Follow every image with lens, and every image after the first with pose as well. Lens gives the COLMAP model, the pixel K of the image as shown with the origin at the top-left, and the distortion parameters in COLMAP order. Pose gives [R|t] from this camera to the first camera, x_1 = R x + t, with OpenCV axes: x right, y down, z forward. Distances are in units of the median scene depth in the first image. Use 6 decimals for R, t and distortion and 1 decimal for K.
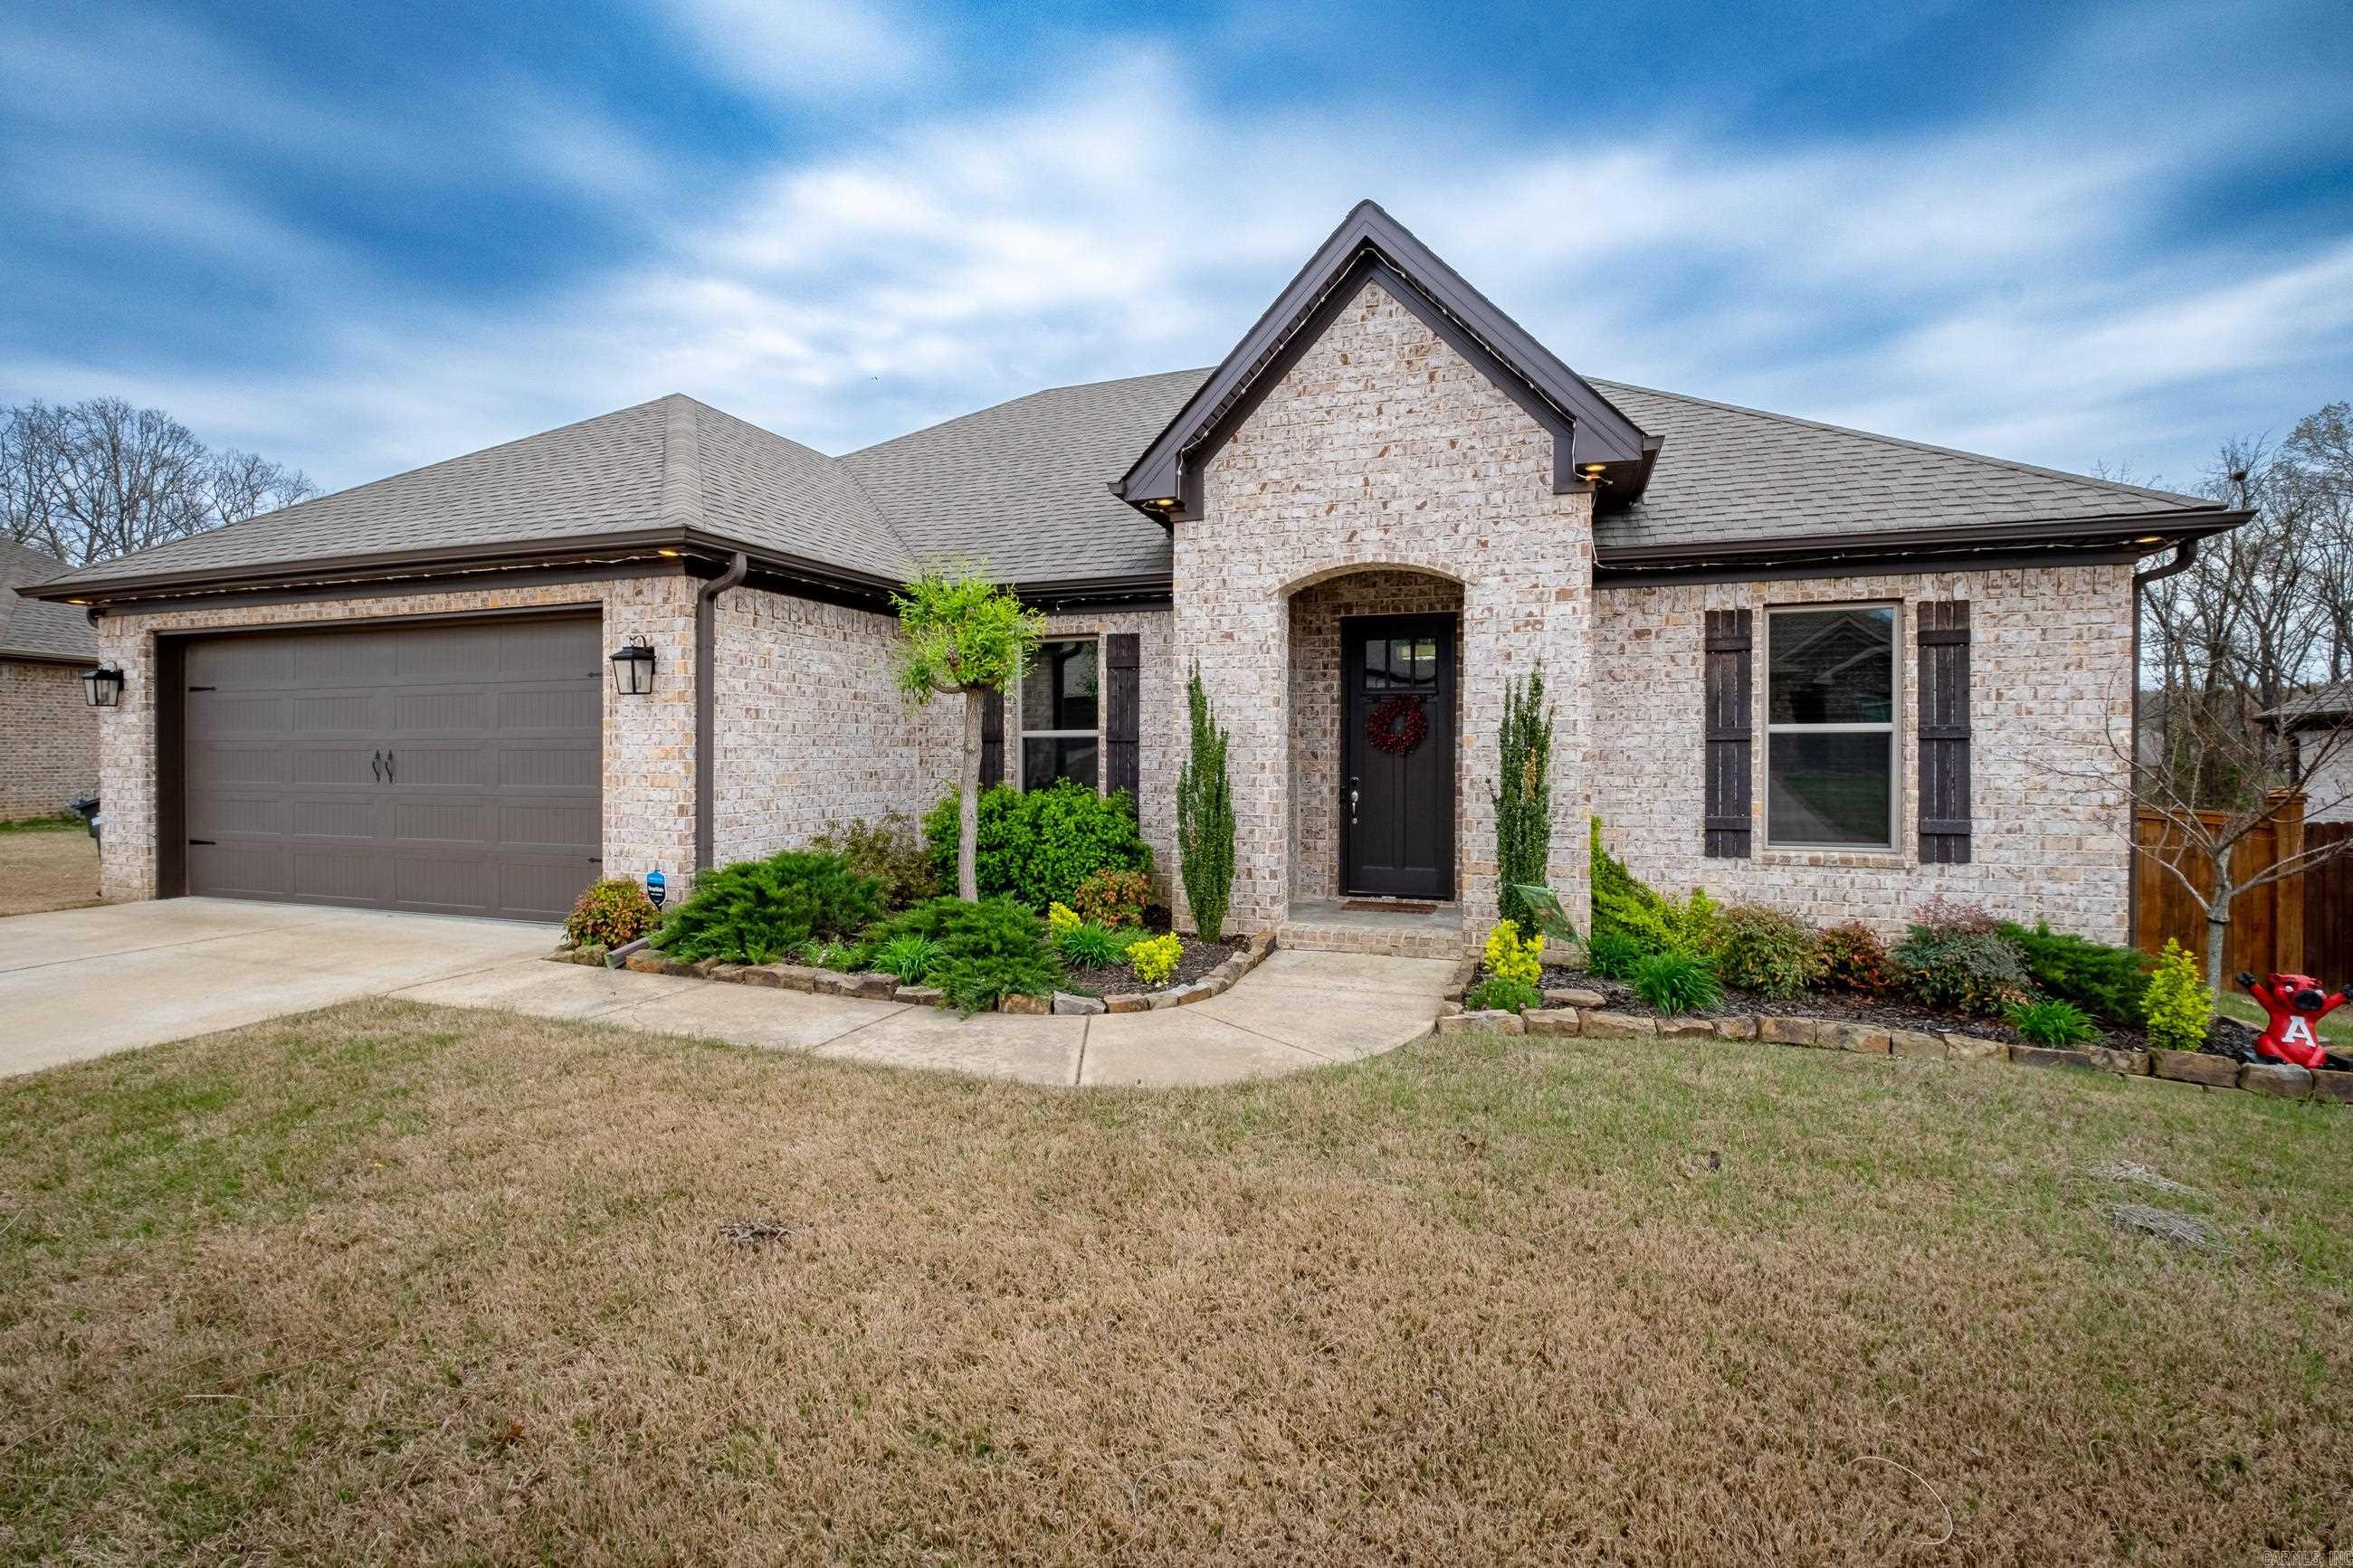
lens RADIAL K [[1046.2, 0, 1174.1], [0, 1046.2, 746.2], [0, 0, 1]] dist [-0.002277, -0.000967]
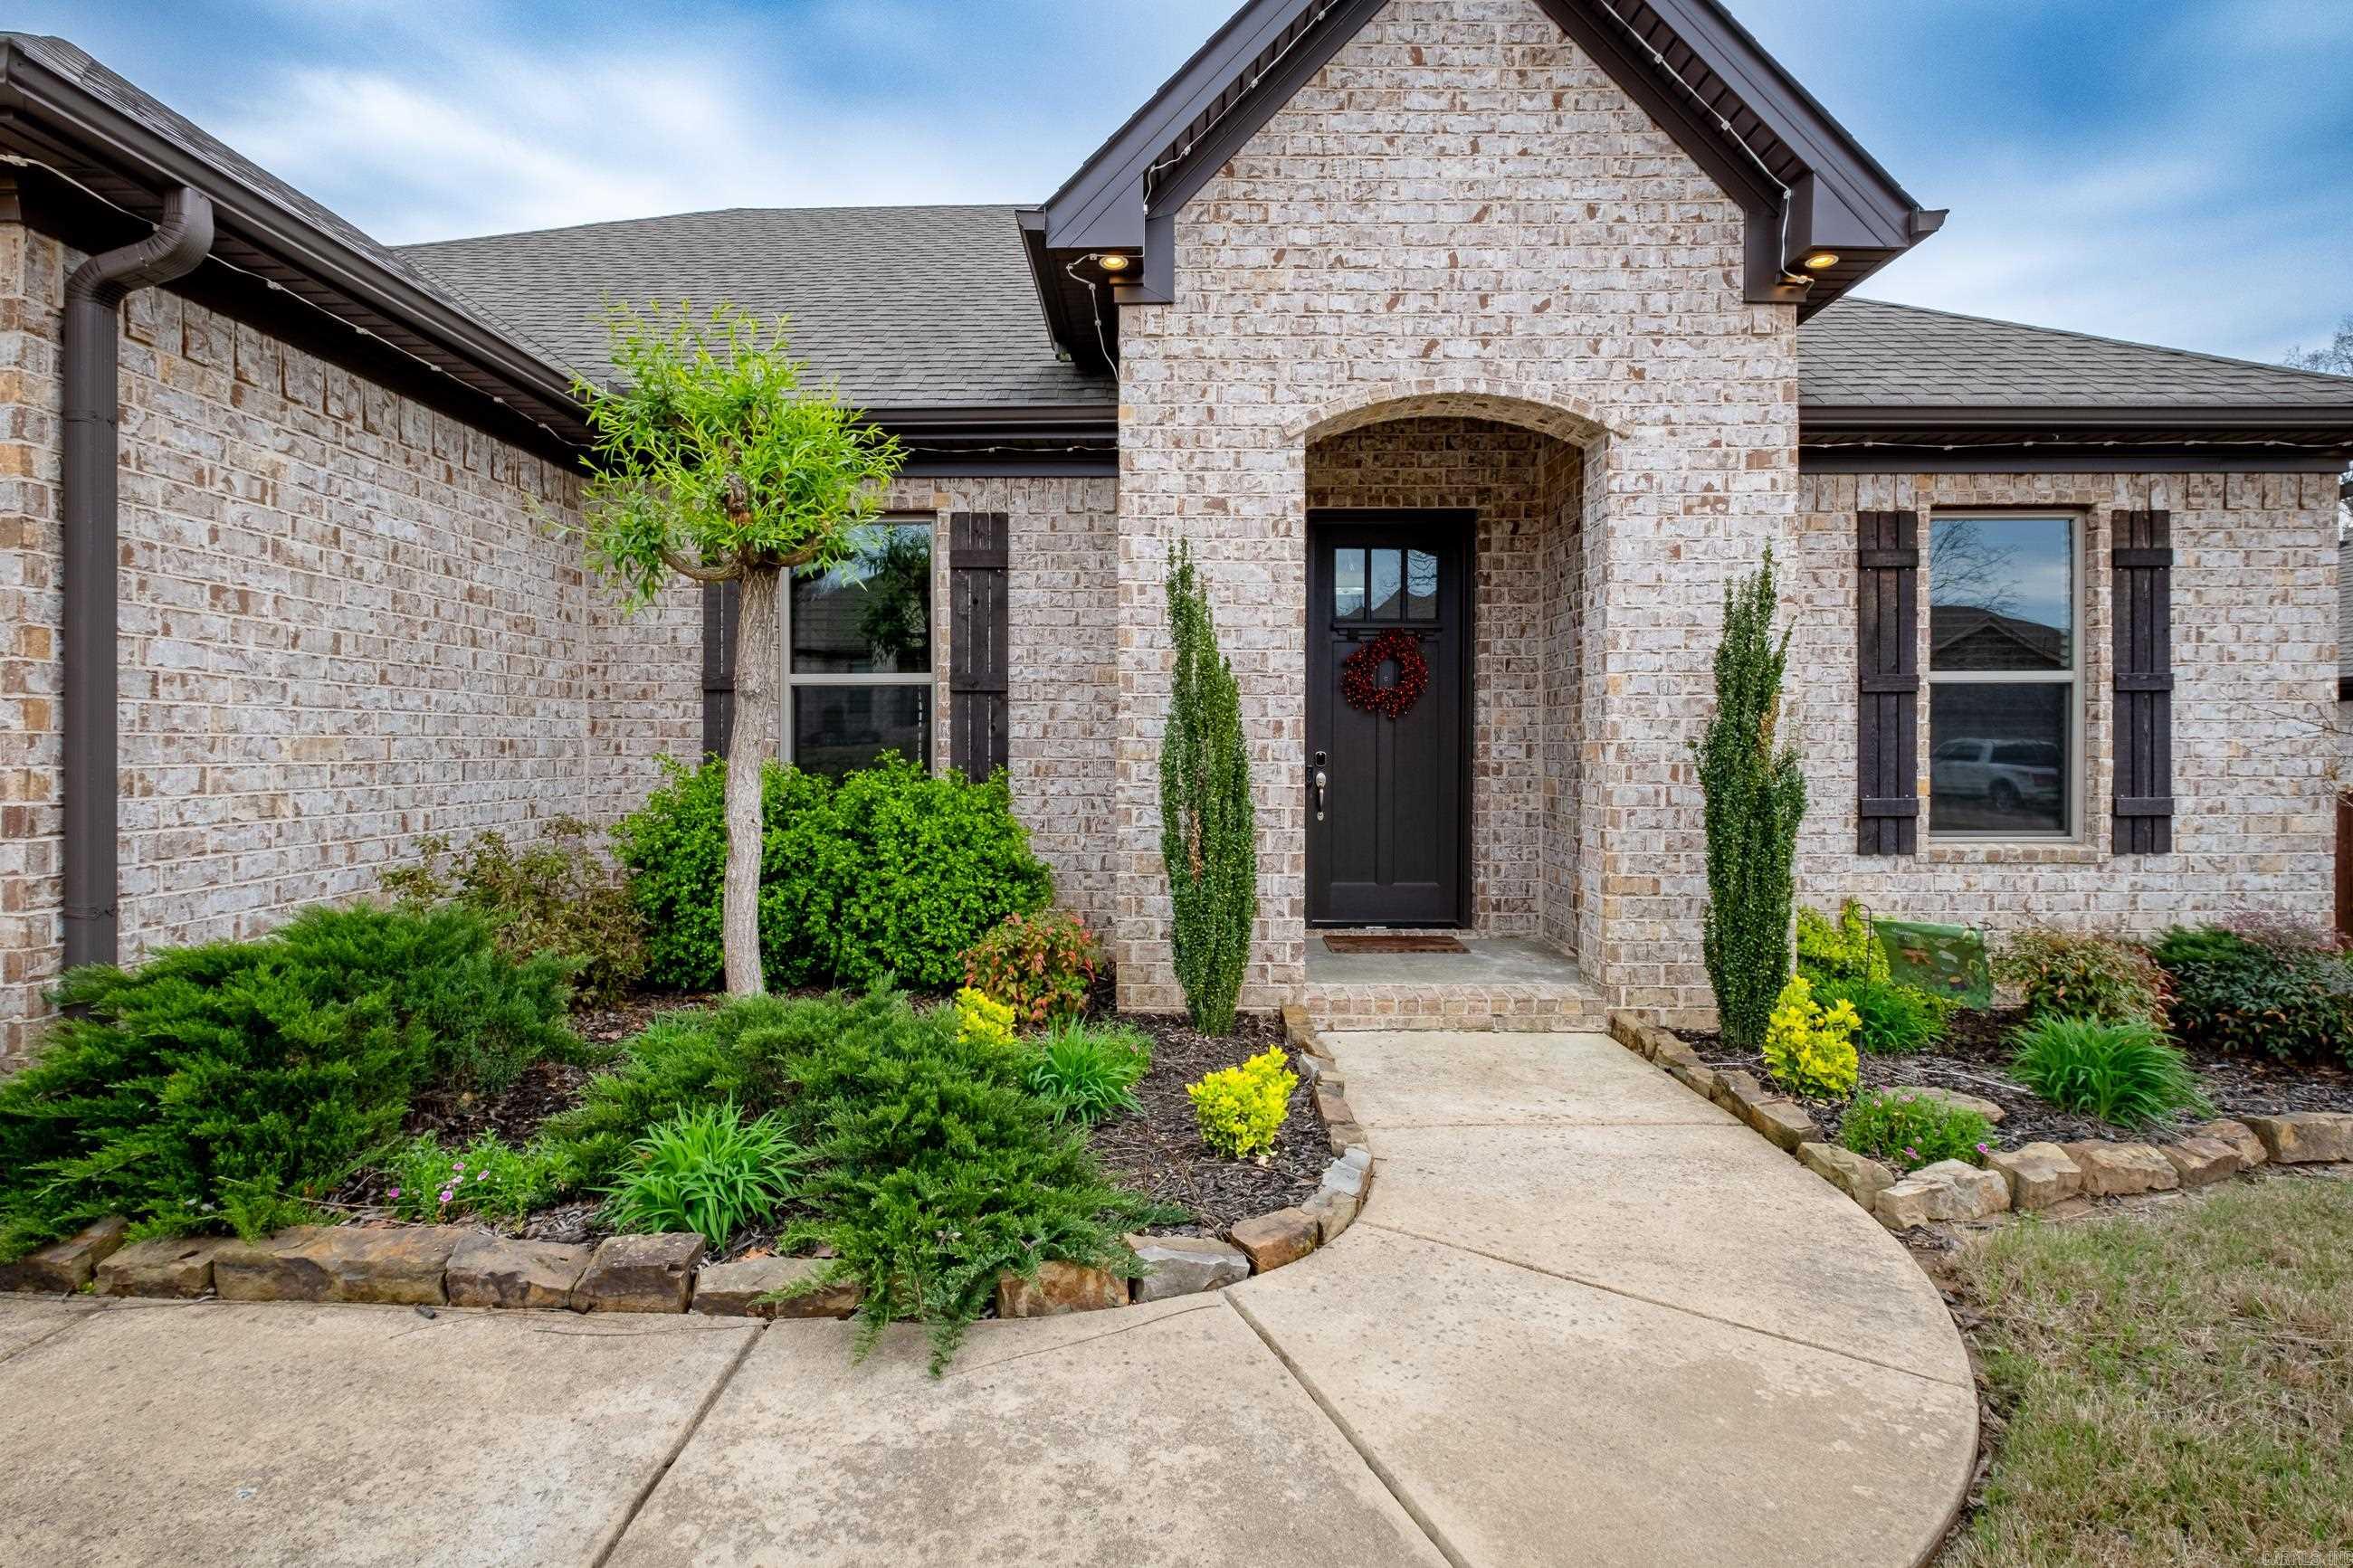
lens RADIAL K [[1075.1, 0, 1146.2], [0, 1075.1, 750.5], [0, 0, 1]] dist [-0.001058, -0.001030]
pose [[0.946751, -0.000968, 0.321964, -0.186492], [-0.001559, 0.999970, 0.007590, 0.028935], [-0.321962, -0.007688, 0.946721, 0.453798]]
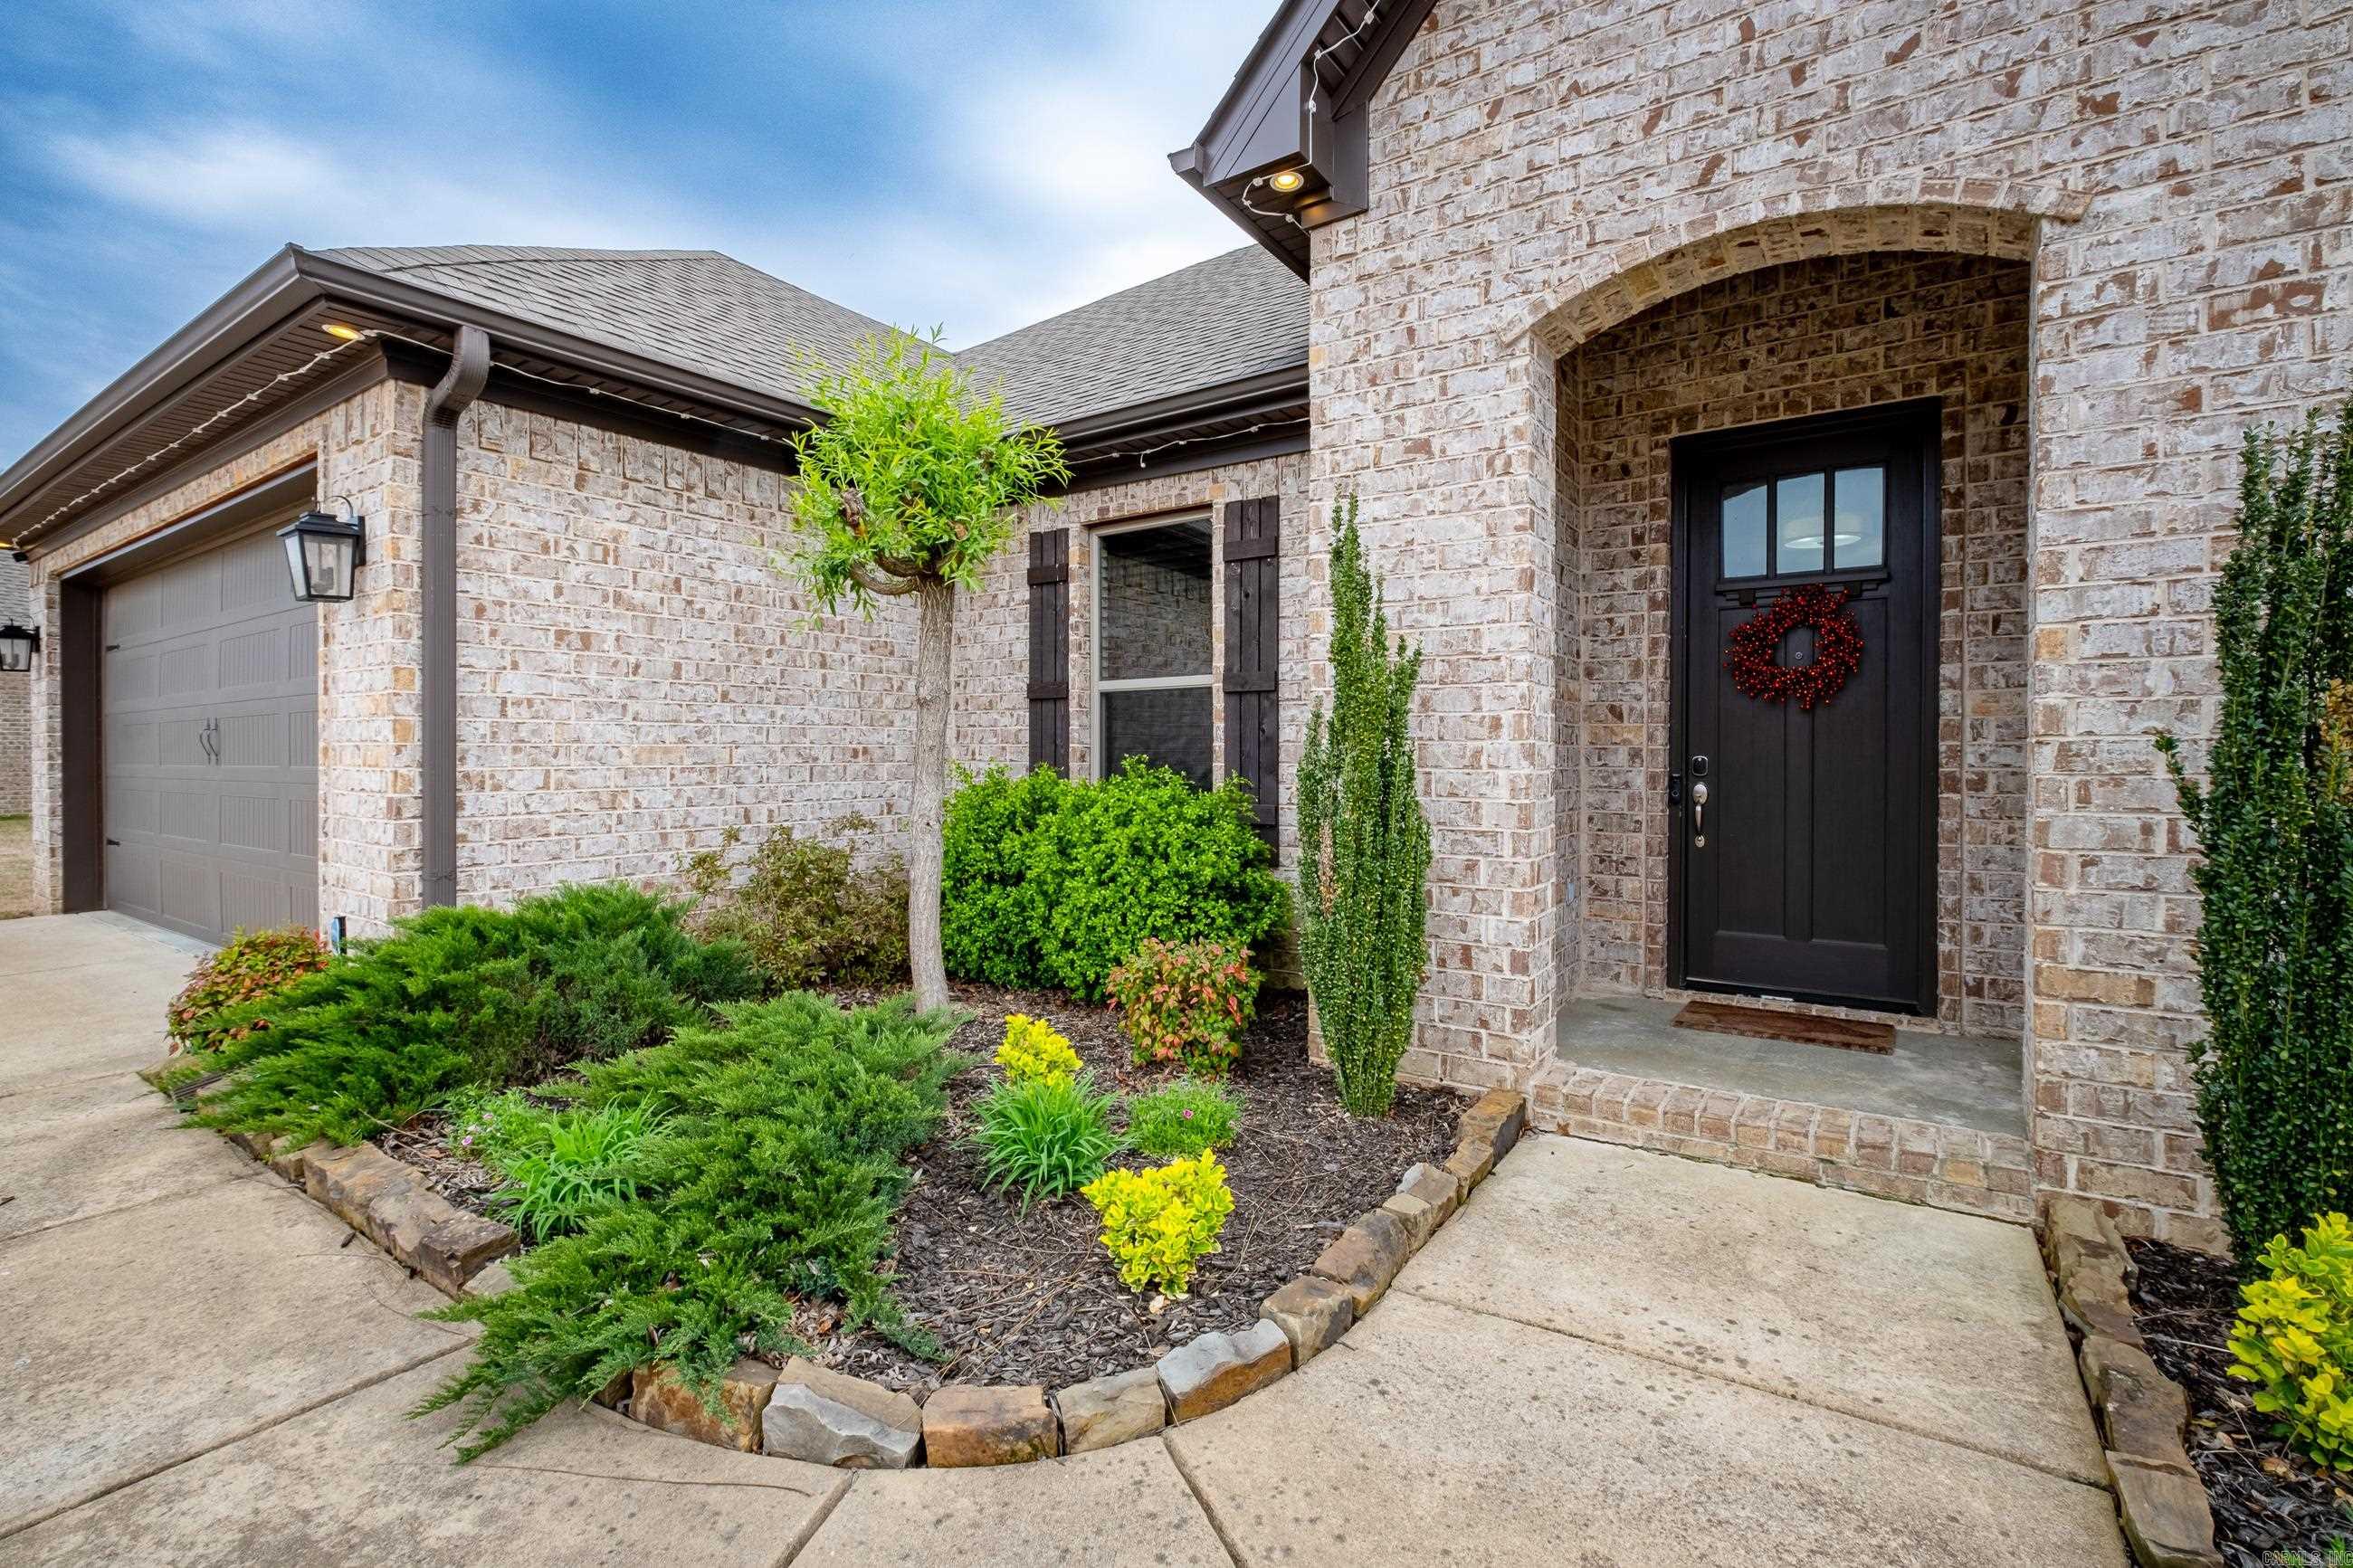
lens RADIAL K [[1031.1, 0, 1215.4], [0, 1031.1, 754.5], [0, 0, 1]] dist [-0.001888, -0.000798]
pose [[0.972008, -0.002753, -0.234931, 0.073031], [0.004444, 0.999968, 0.006667, 0.029605], [0.234905, -0.007525, 0.971989, 0.544762]]
